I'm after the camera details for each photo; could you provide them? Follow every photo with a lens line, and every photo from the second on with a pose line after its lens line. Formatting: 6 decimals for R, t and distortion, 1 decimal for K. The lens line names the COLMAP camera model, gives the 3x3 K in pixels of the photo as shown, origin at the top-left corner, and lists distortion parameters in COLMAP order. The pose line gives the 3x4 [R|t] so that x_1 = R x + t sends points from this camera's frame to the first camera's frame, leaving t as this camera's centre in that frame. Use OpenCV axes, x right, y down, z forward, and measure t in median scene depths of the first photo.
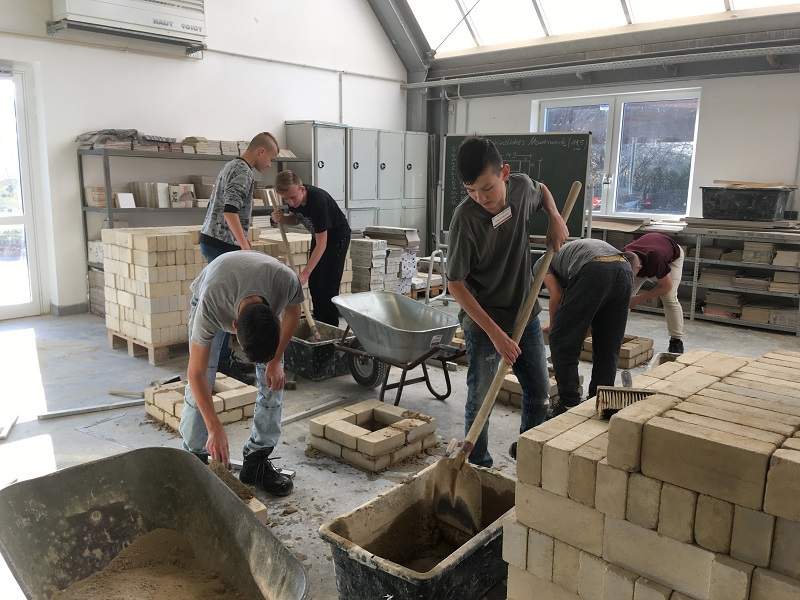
lens RADIAL K [[676.9, 0, 401.4], [0, 676.9, 302.3], [0, 0, 1]] dist [0.109049, -0.164706]
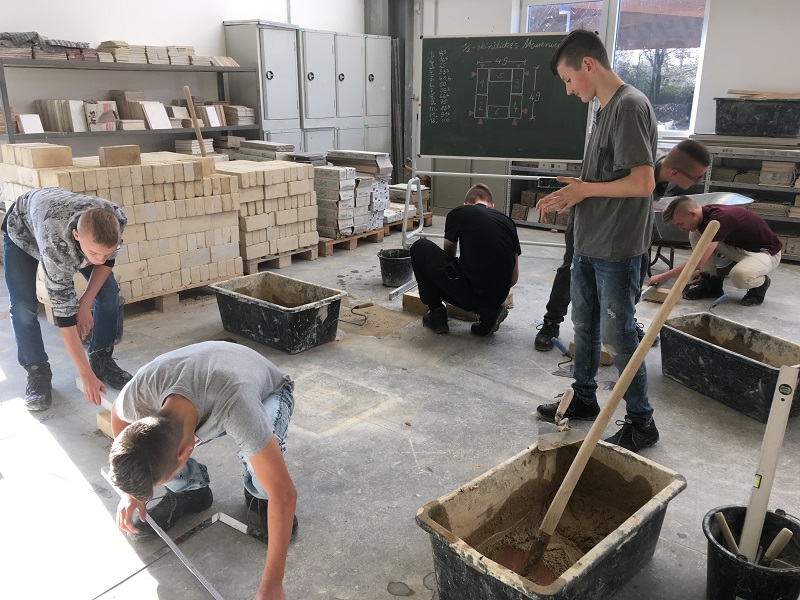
lens RADIAL K [[676.9, 0, 402.1], [0, 676.9, 303.6], [0, 0, 1]] dist [0.109049, -0.164706]
pose [[0.995694, -0.037410, 0.084819, -0.043657], [0.026867, 0.992142, 0.122200, -0.025560], [-0.088724, -0.119395, 0.988875, 0.134670]]
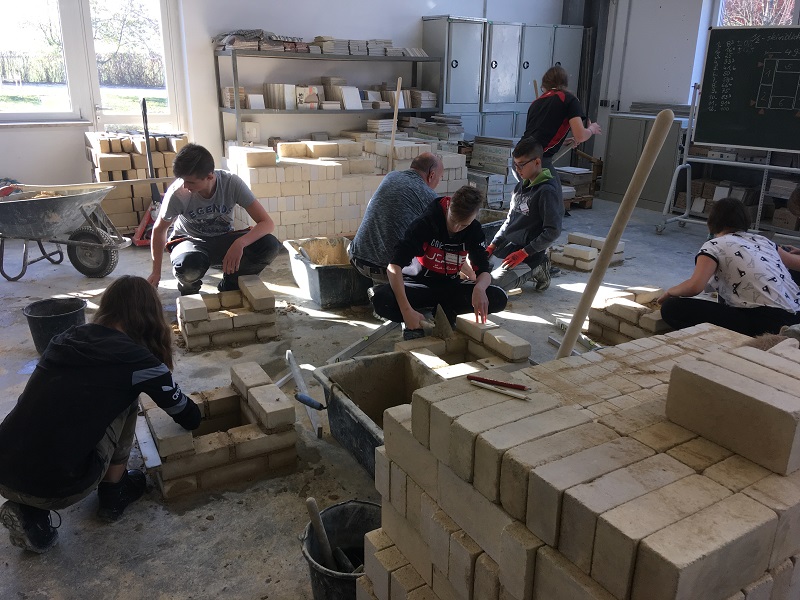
lens RADIAL K [[676.9, 0, 401.7], [0, 676.9, 301.9], [0, 0, 1]] dist [0.109049, -0.164706]
pose [[0.959792, 0.087052, -0.266874, 0.108623], [-0.051463, 0.989154, 0.137571, -0.002928], [0.275955, -0.118306, 0.953862, 0.037527]]
